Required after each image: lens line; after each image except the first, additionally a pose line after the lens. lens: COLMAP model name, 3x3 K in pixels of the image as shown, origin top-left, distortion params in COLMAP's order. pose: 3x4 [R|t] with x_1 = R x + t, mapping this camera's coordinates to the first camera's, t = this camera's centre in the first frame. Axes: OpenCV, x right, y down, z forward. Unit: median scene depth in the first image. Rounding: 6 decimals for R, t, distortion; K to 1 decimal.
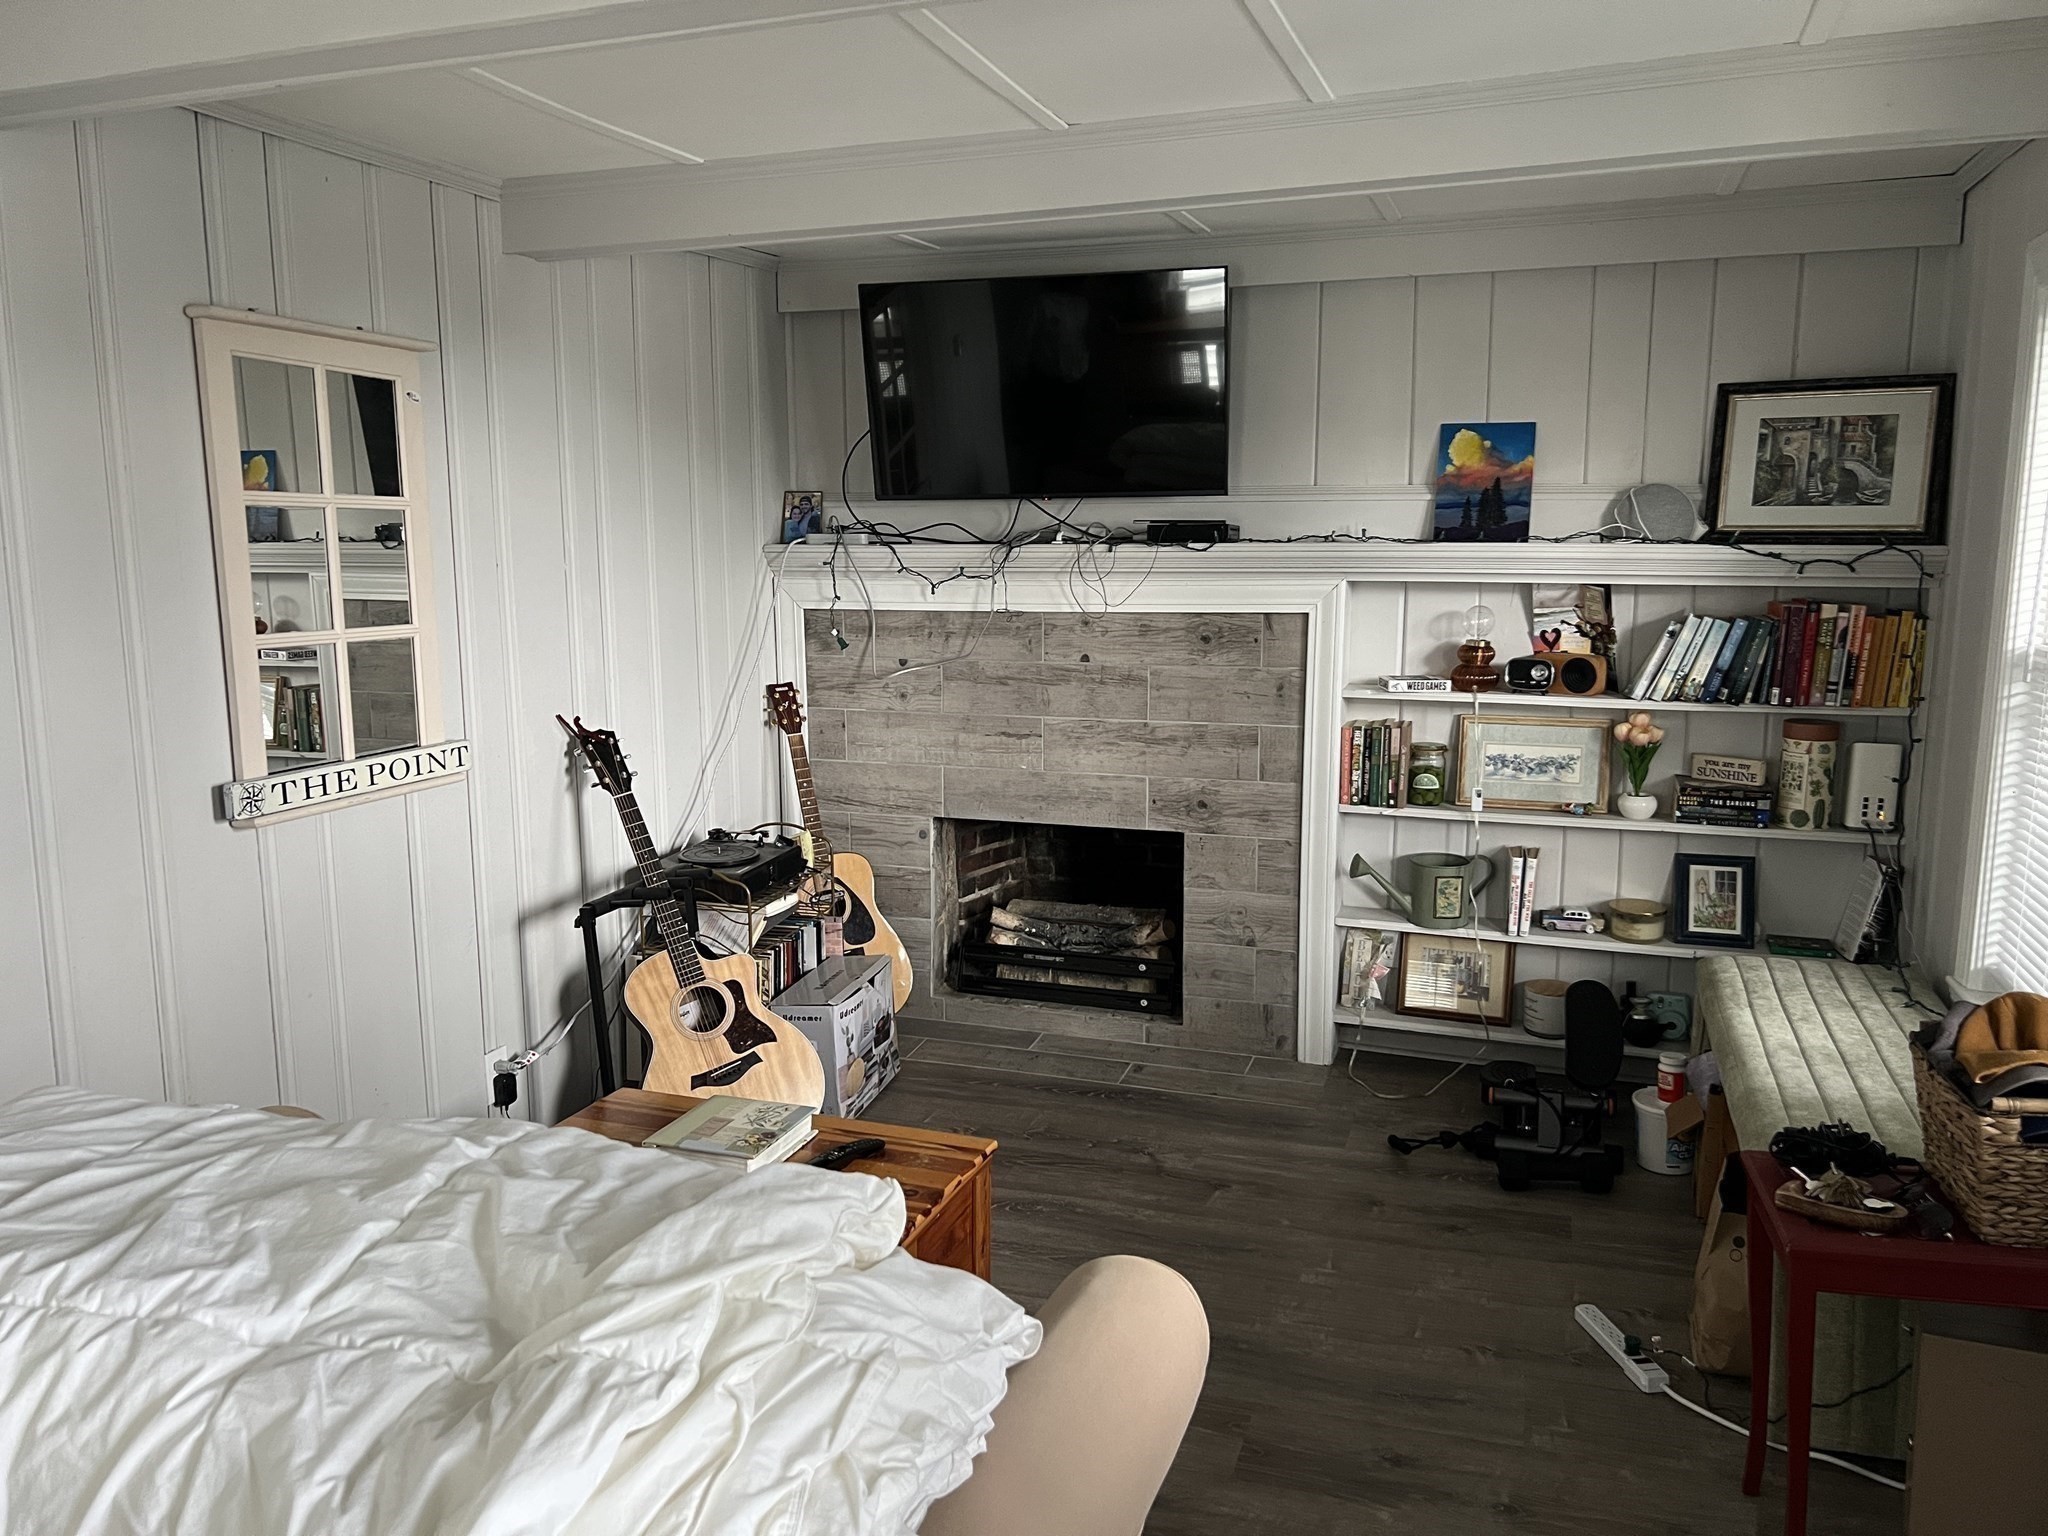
lens RADIAL K [[1544.9, 0, 1024.0], [0, 1544.9, 768.0], [0, 0, 1]] dist [0.115906, -0.213927]
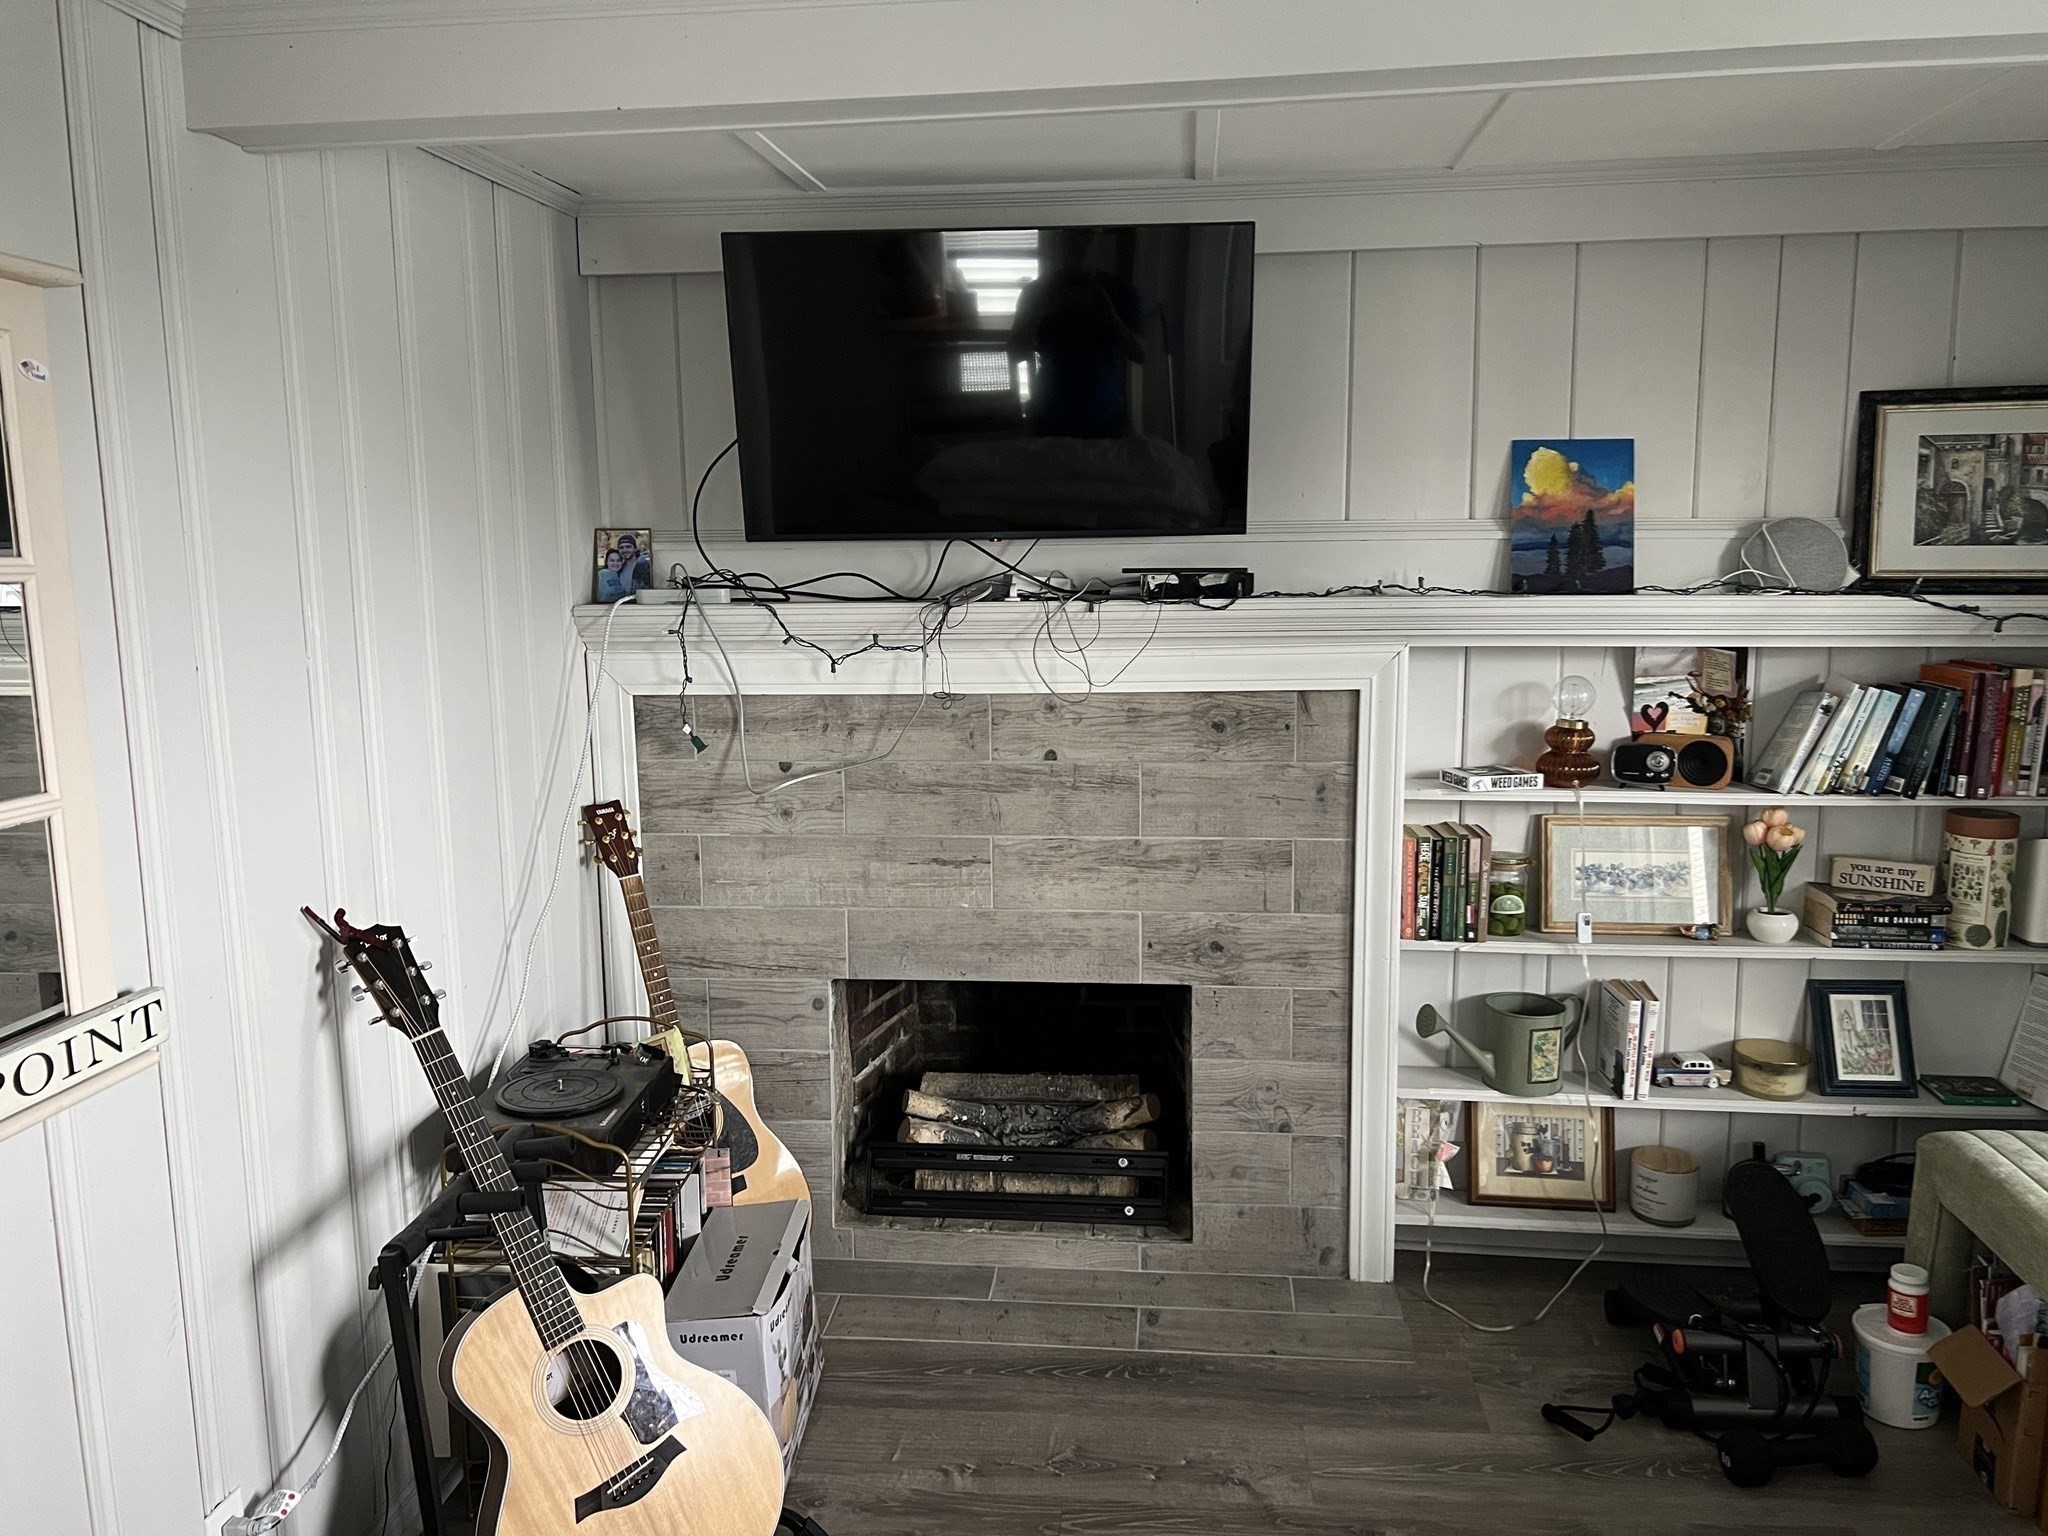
lens RADIAL K [[1529.2, 0, 1024.0], [0, 1529.2, 768.0], [0, 0, 1]] dist [0.093730, -0.114152]
pose [[0.972388, -0.039966, 0.229924, -0.145892], [0.042892, 0.999050, -0.007742, -0.062893], [-0.229396, 0.017390, 0.973178, 0.313582]]
